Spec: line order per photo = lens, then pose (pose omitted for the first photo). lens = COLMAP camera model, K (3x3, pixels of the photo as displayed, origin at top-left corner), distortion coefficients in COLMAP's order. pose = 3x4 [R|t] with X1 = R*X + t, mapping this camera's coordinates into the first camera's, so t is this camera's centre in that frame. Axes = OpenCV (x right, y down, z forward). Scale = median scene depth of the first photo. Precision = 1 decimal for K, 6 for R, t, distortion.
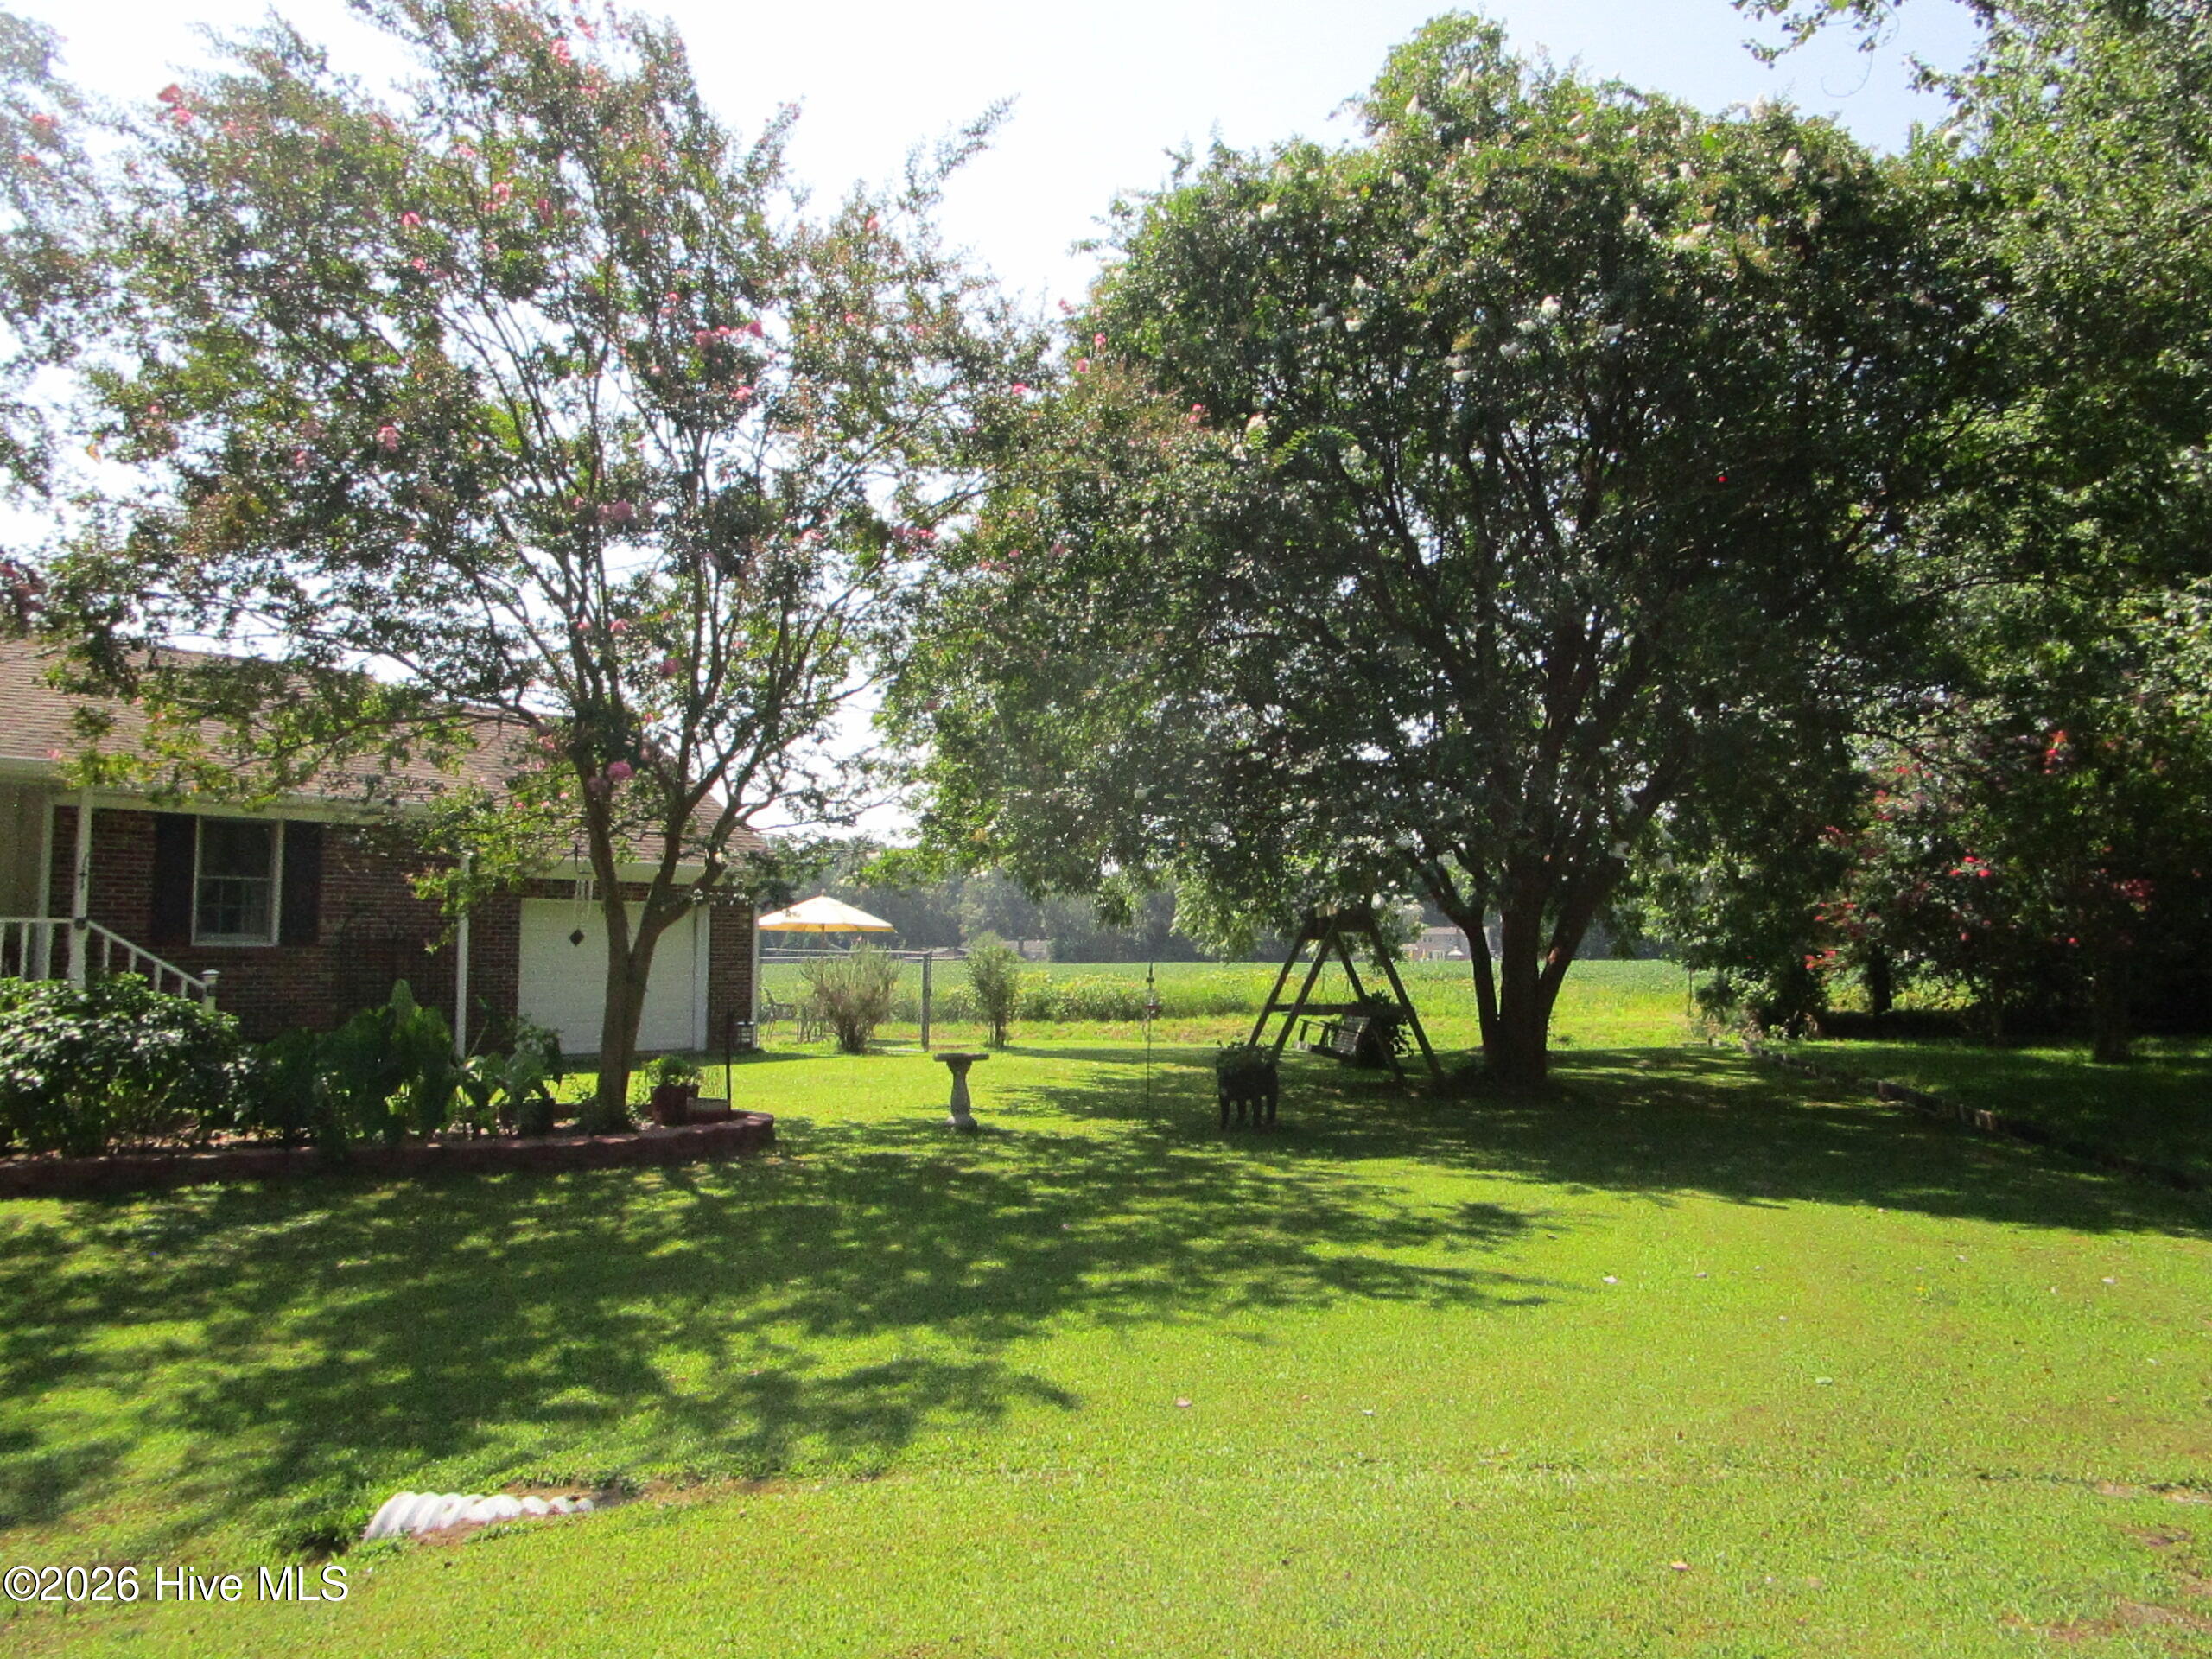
lens RADIAL K [[1569.5, 0, 1096.8], [0, 1569.5, 828.8], [0, 0, 1]] dist [-0.026965, 0.011100]
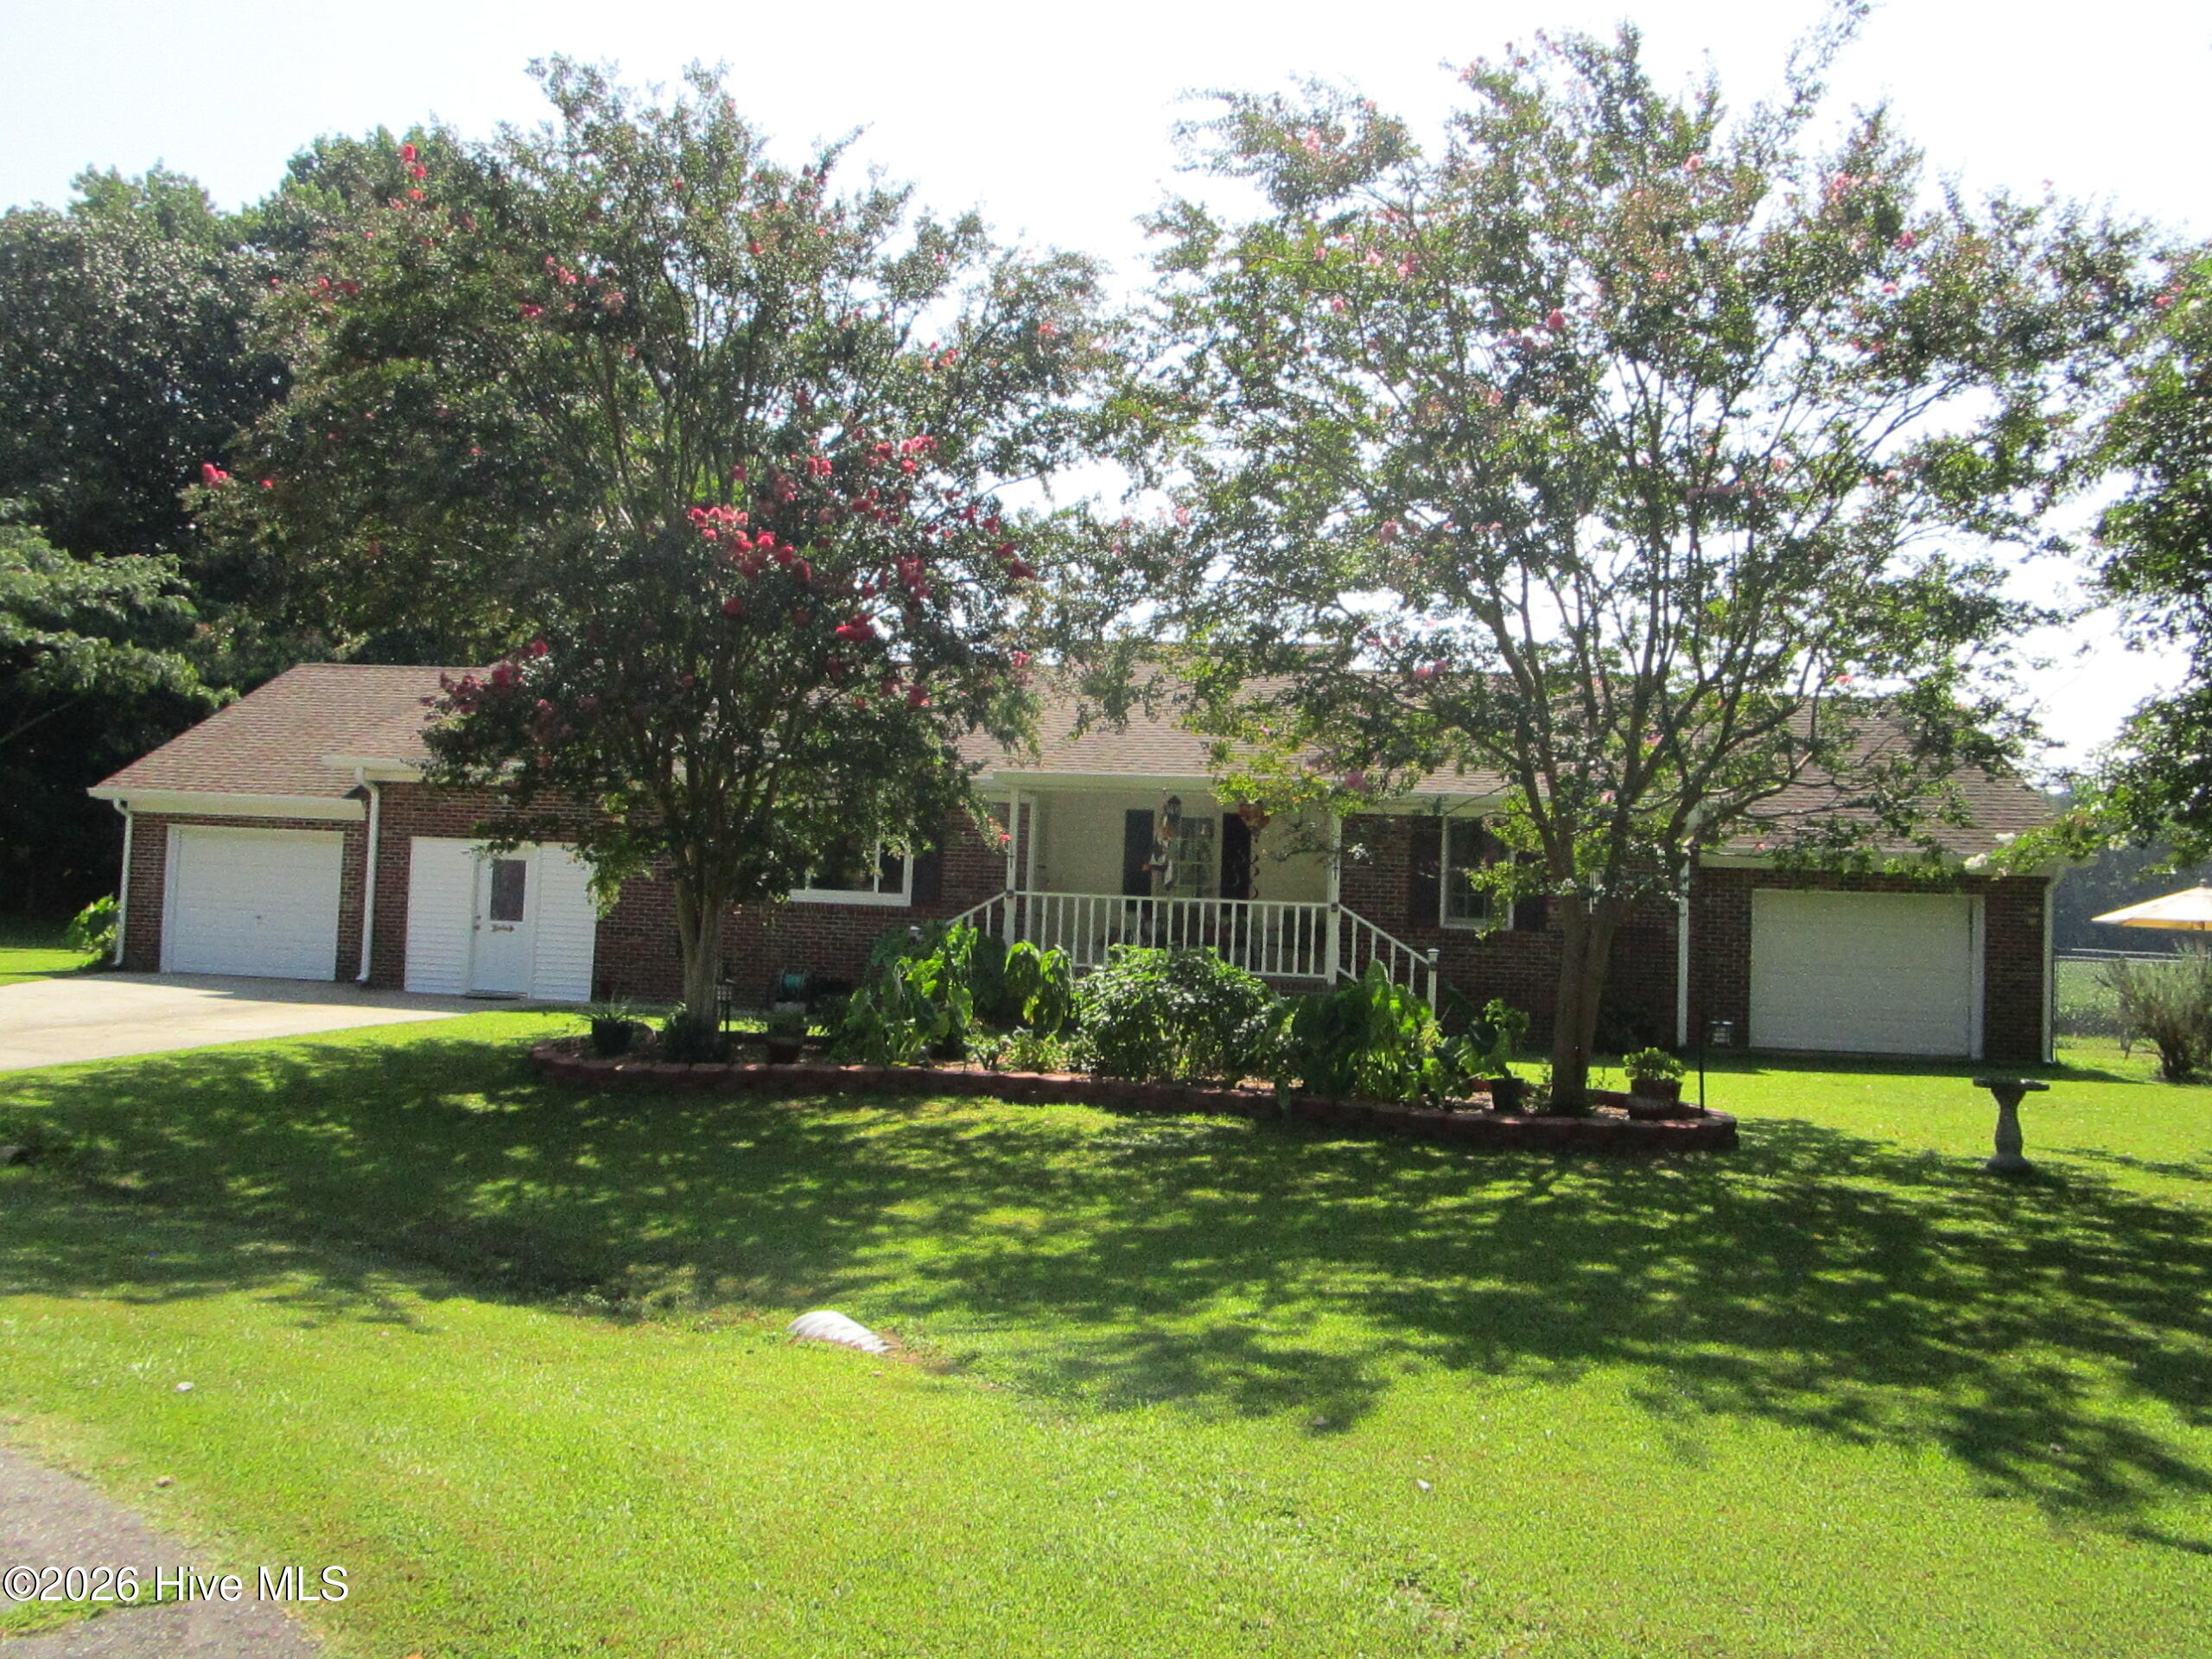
lens RADIAL K [[1569.5, 0, 1096.4], [0, 1569.5, 830.3], [0, 0, 1]] dist [-0.026965, 0.011100]
pose [[0.591662, -0.023131, -0.805854, 0.283750], [0.030966, 0.999503, -0.005955, 0.000743], [0.805591, -0.021431, 0.592084, 0.118290]]
